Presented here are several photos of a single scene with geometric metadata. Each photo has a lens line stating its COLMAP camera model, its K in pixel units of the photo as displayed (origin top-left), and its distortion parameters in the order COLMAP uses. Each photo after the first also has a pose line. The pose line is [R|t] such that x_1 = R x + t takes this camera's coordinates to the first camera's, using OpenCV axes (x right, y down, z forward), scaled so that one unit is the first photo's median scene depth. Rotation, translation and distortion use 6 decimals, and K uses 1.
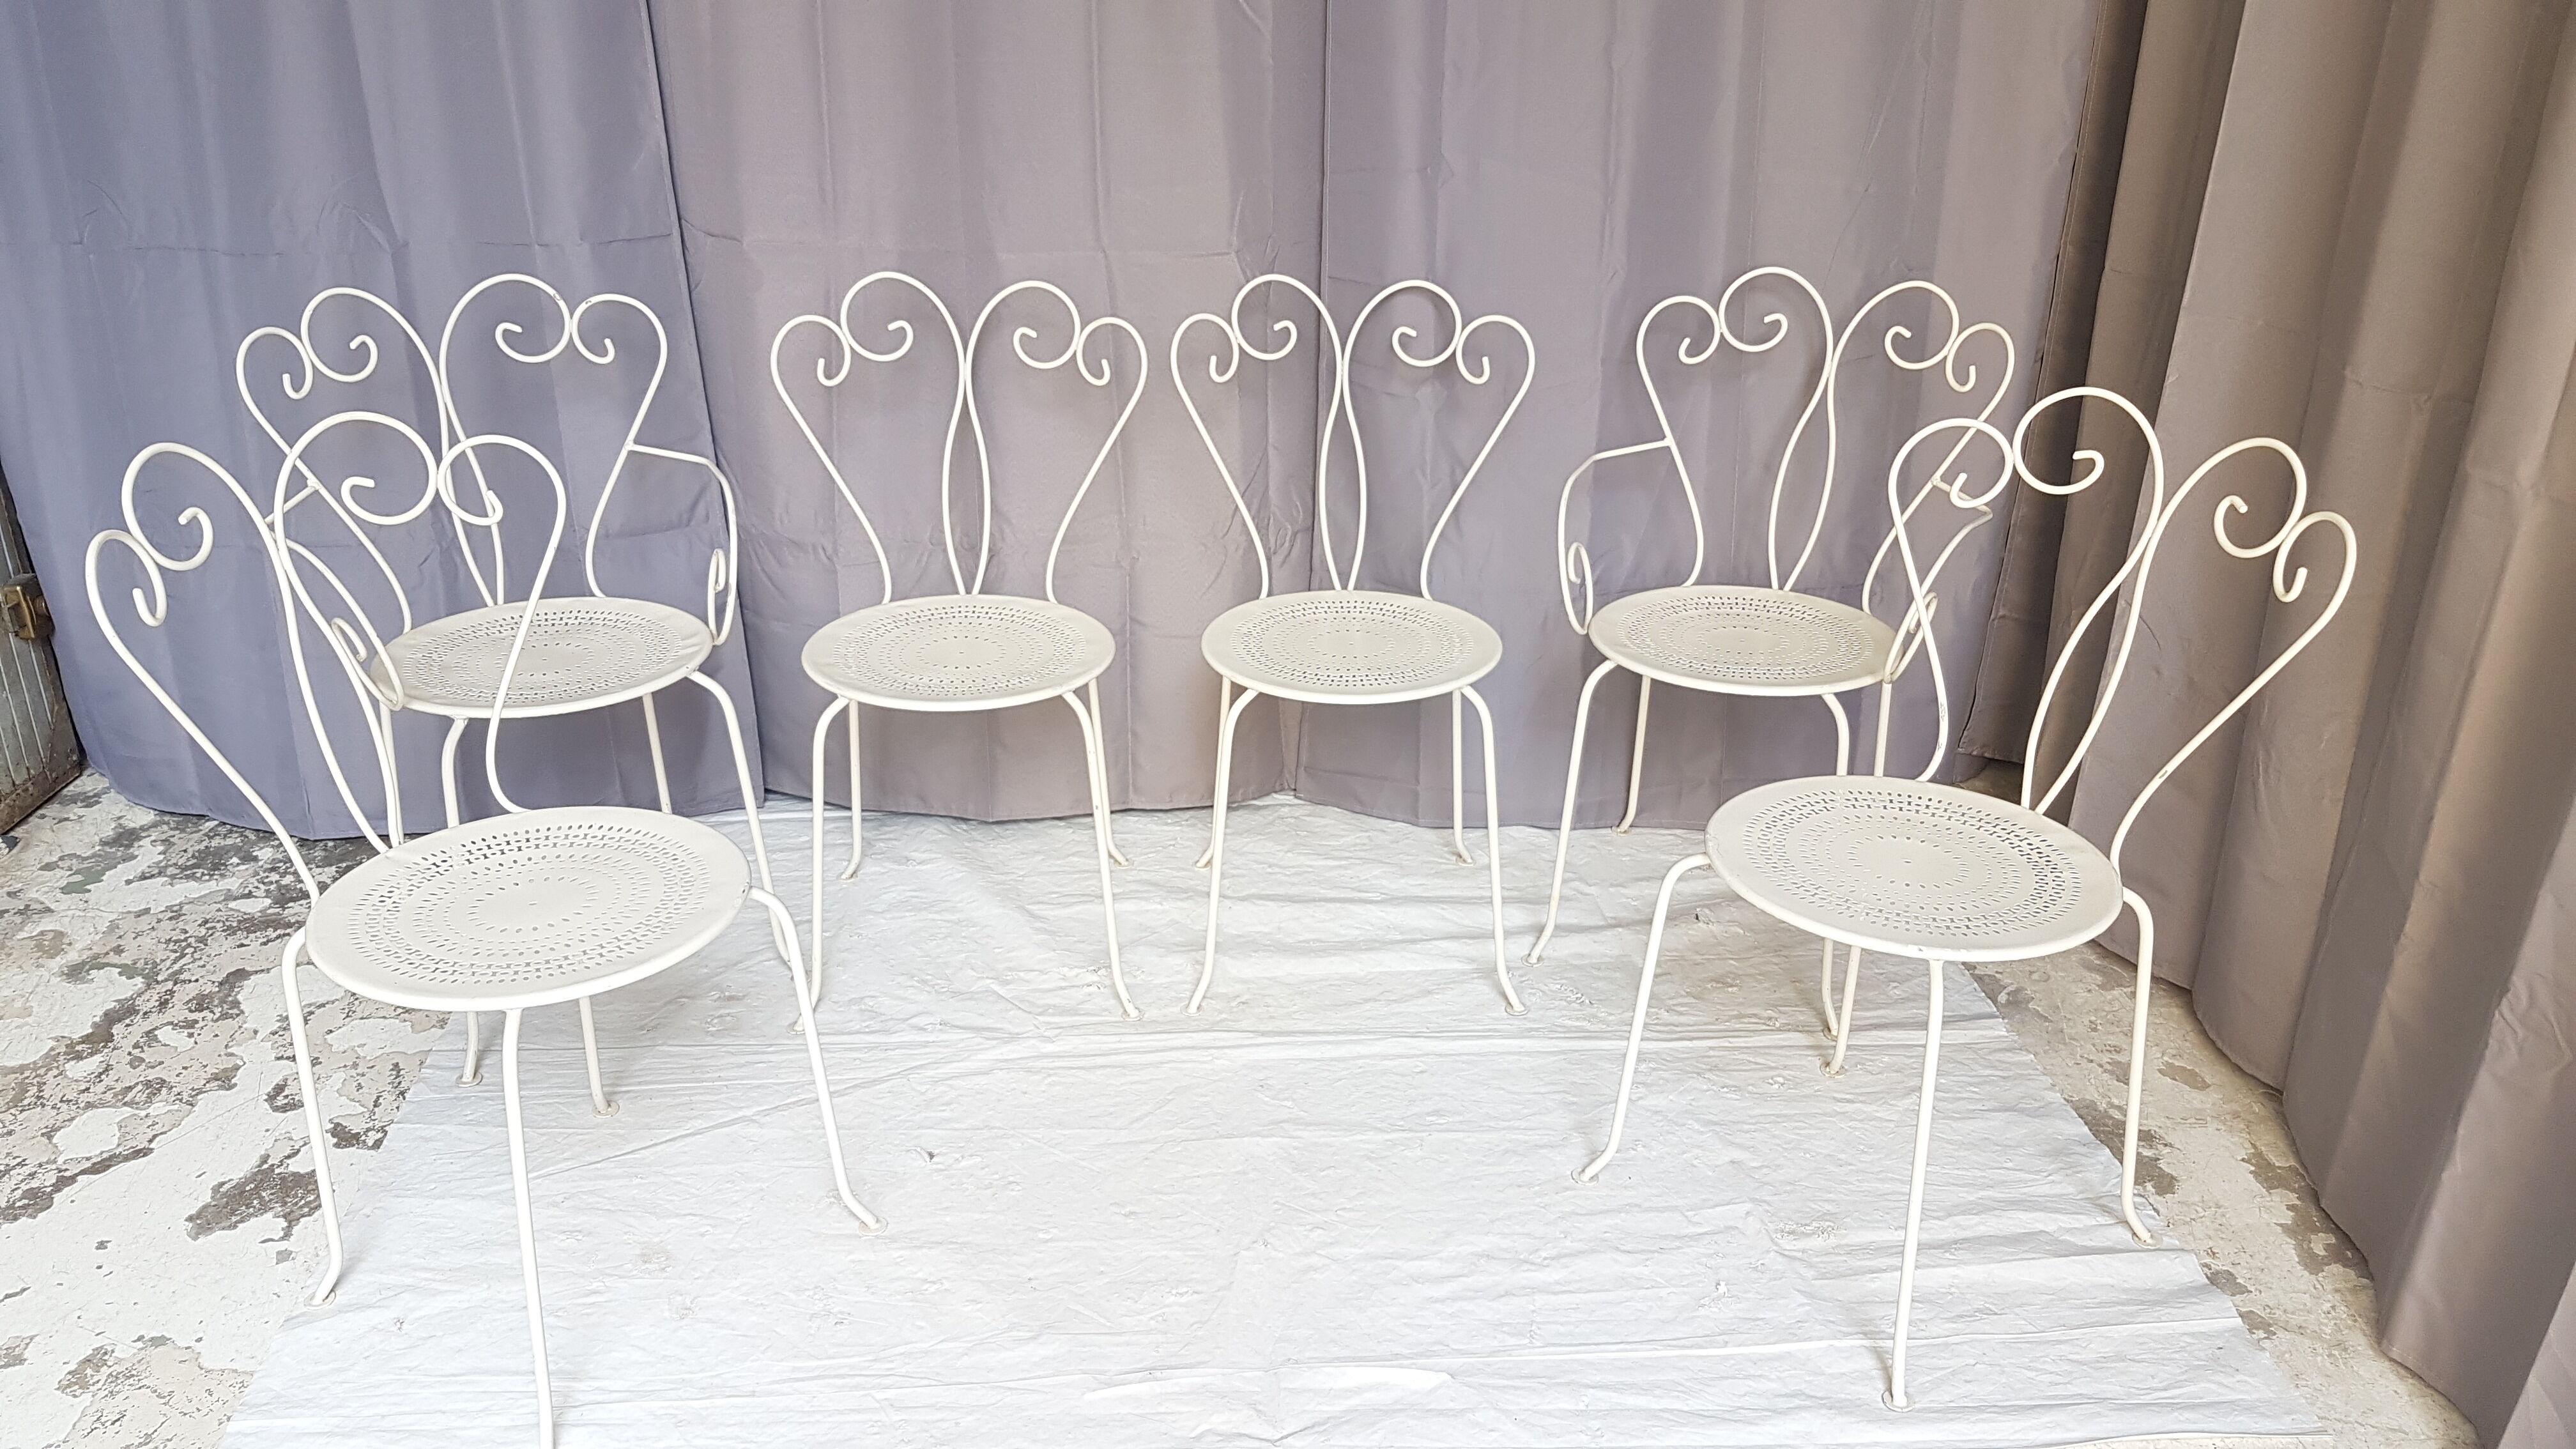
lens RADIAL K [[1956.4, 0, 1275.5], [0, 1956.4, 726.8], [0, 0, 1]] dist [0.238604, -0.569851]
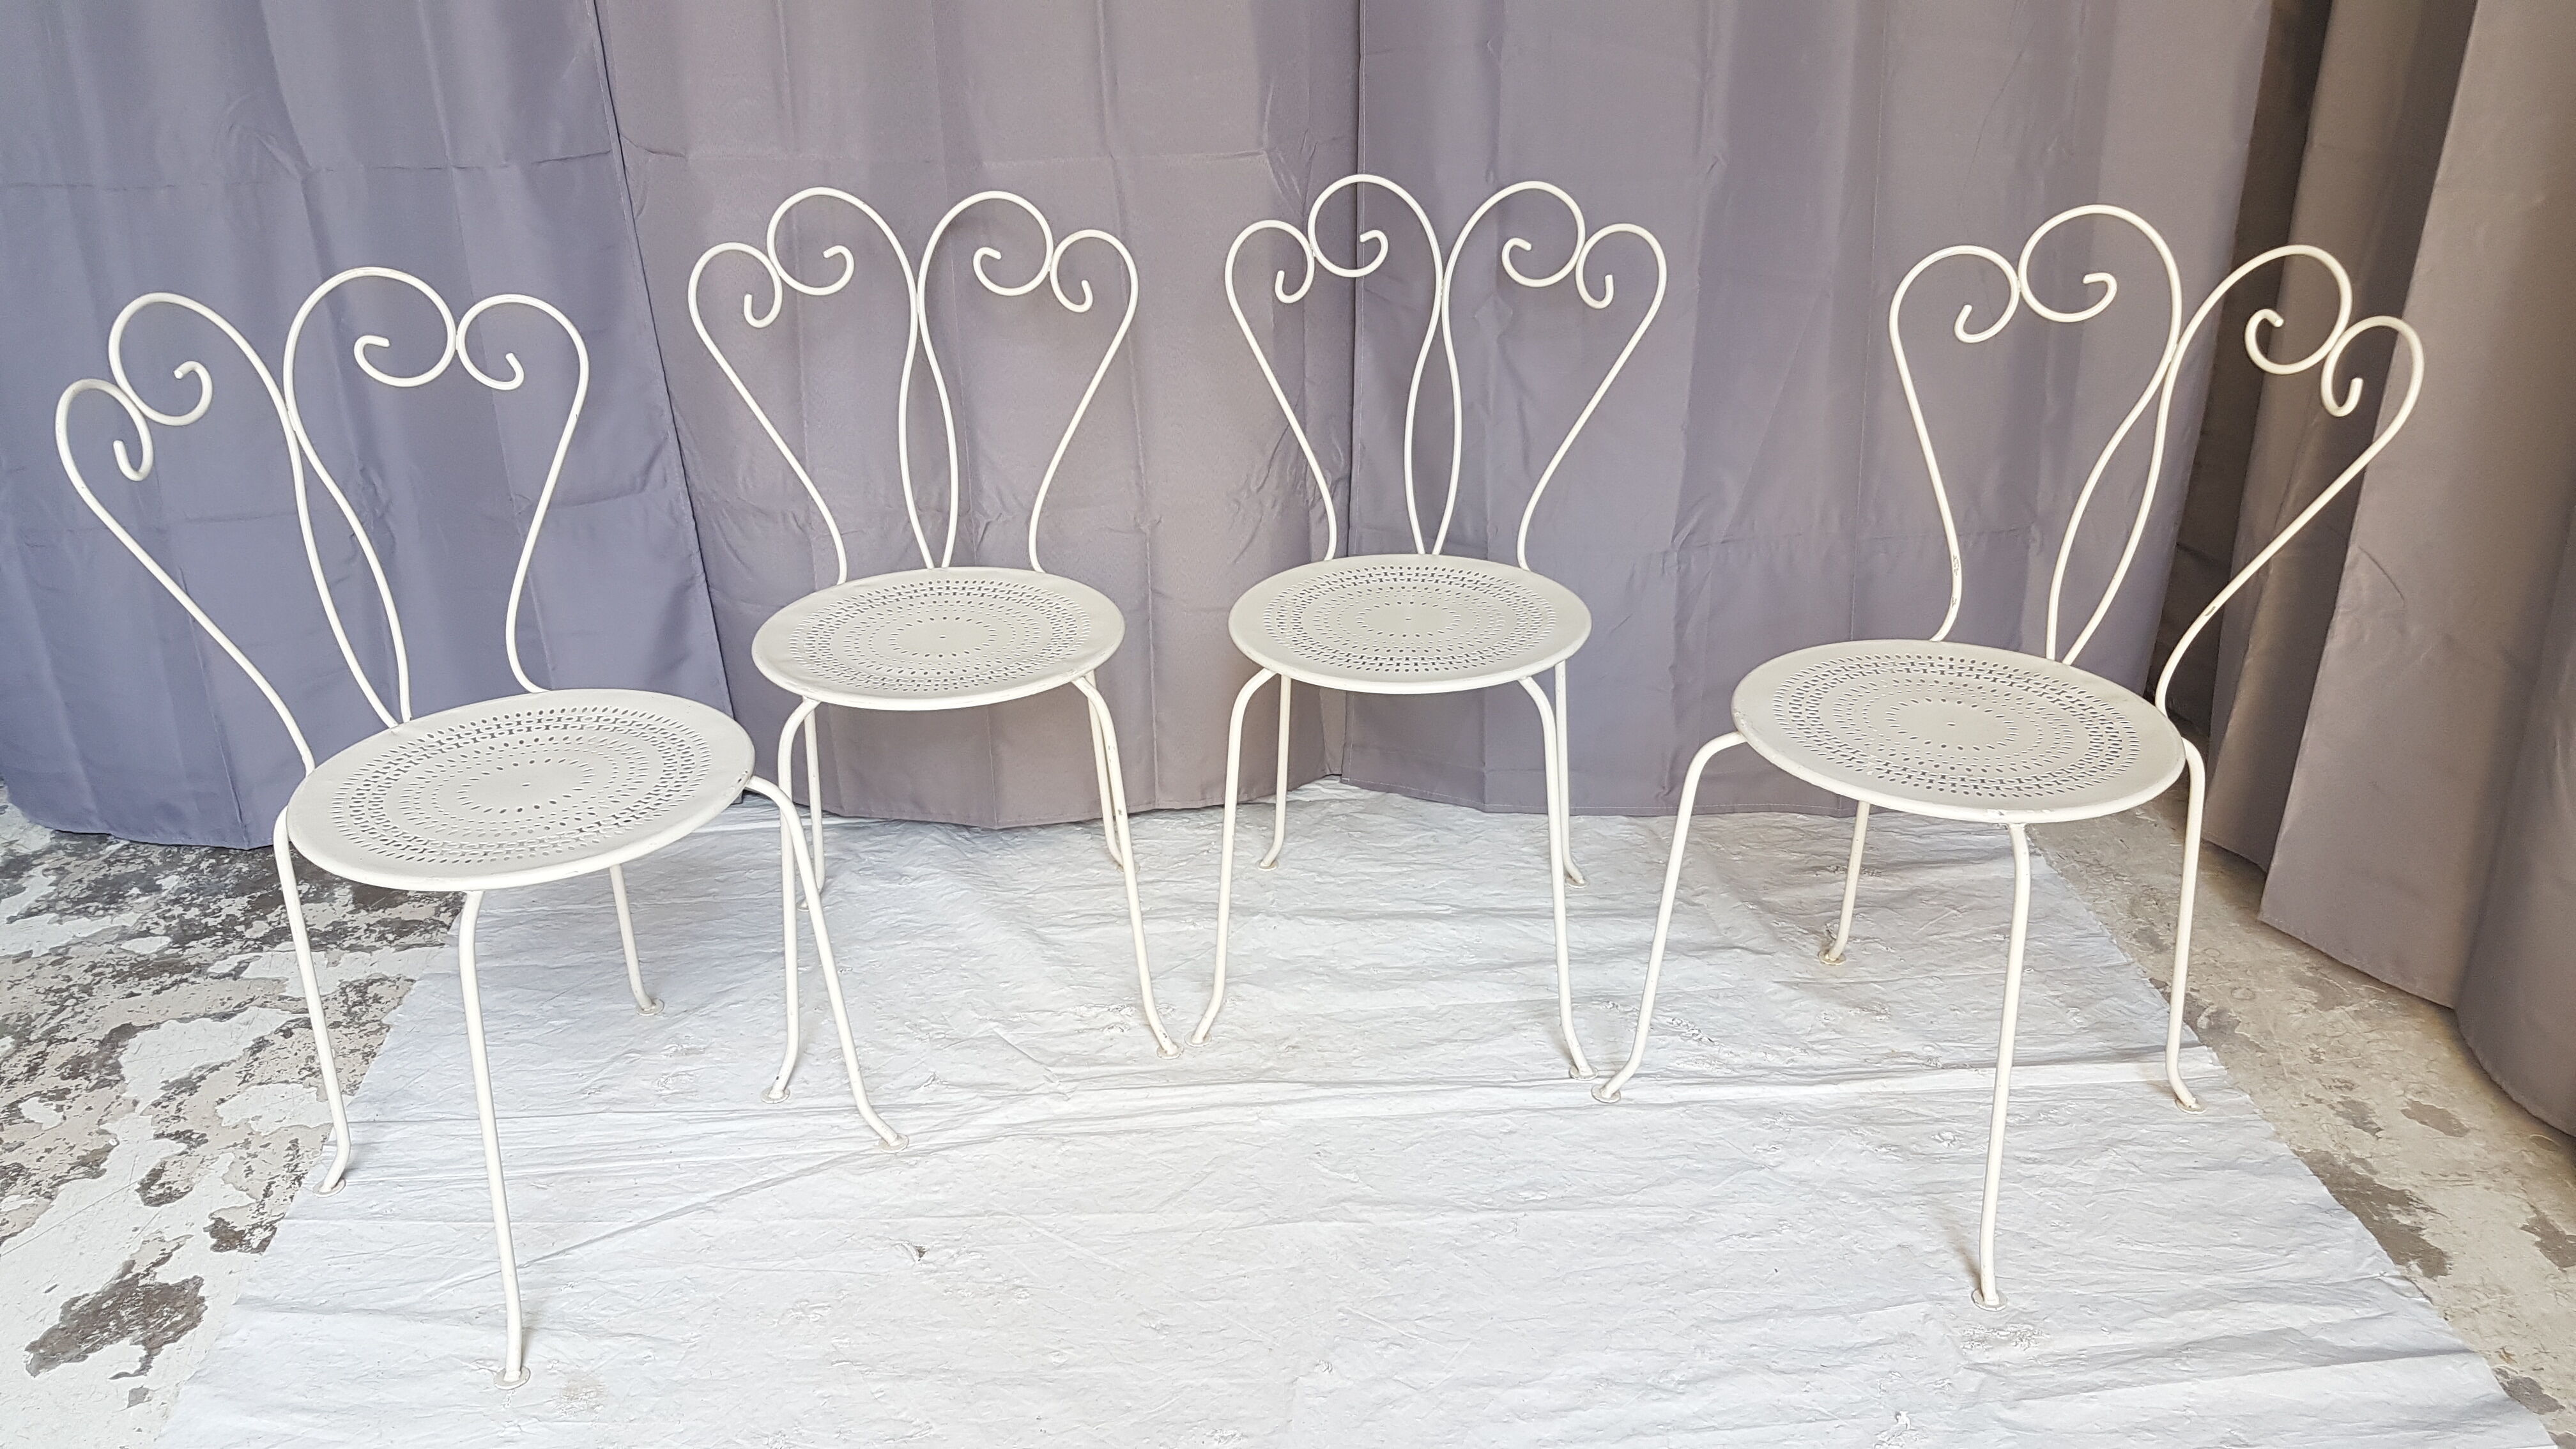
lens RADIAL K [[1954.3, 0, 1269.6], [0, 1954.3, 726.8], [0, 0, 1]] dist [0.179476, -0.367029]
pose [[0.999507, -0.021591, -0.022808, -0.004582], [0.022105, 0.999502, 0.022532, -0.015793], [0.022310, -0.023025, 0.999486, 0.168015]]
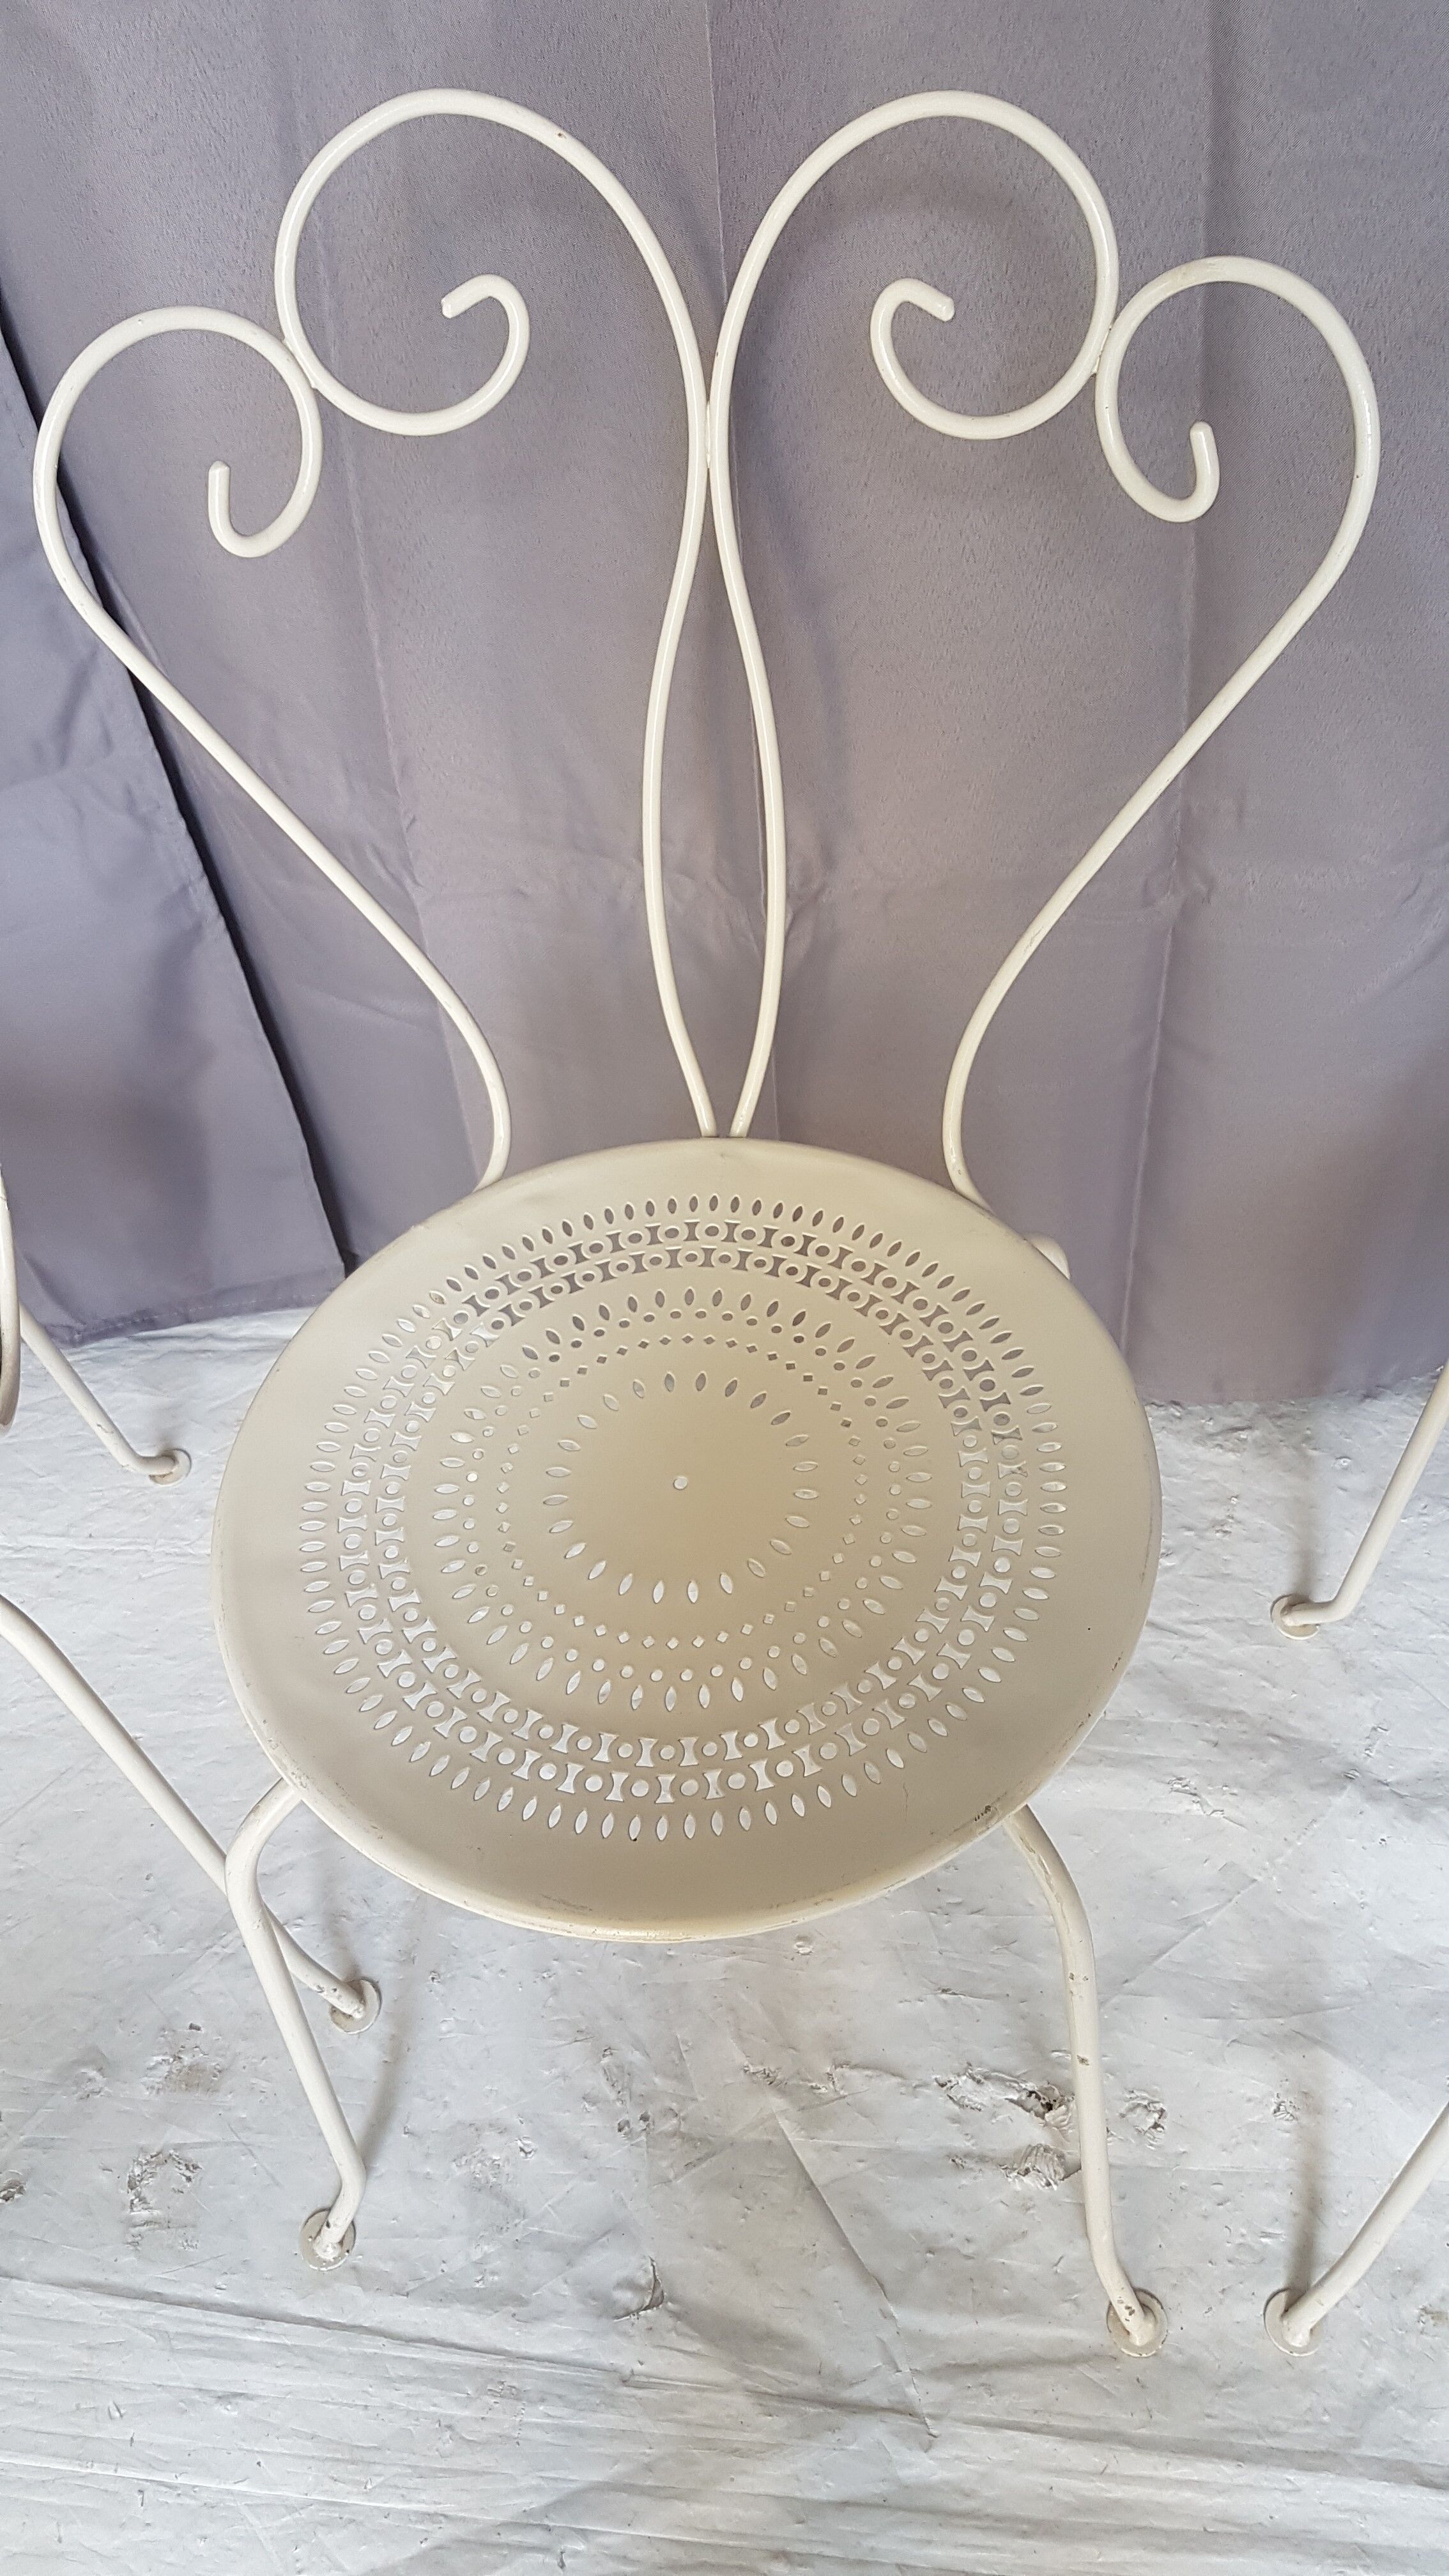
lens RADIAL K [[1968.1, 0, 724.5], [0, 1968.1, 1288.0], [0, 0, 1]] dist [0.218021, -0.499401]
pose [[0.976741, 0.083015, -0.197698, -0.091660], [0.014930, 0.893443, 0.448929, -0.218020], [0.213900, -0.441440, 0.871423, 0.741248]]
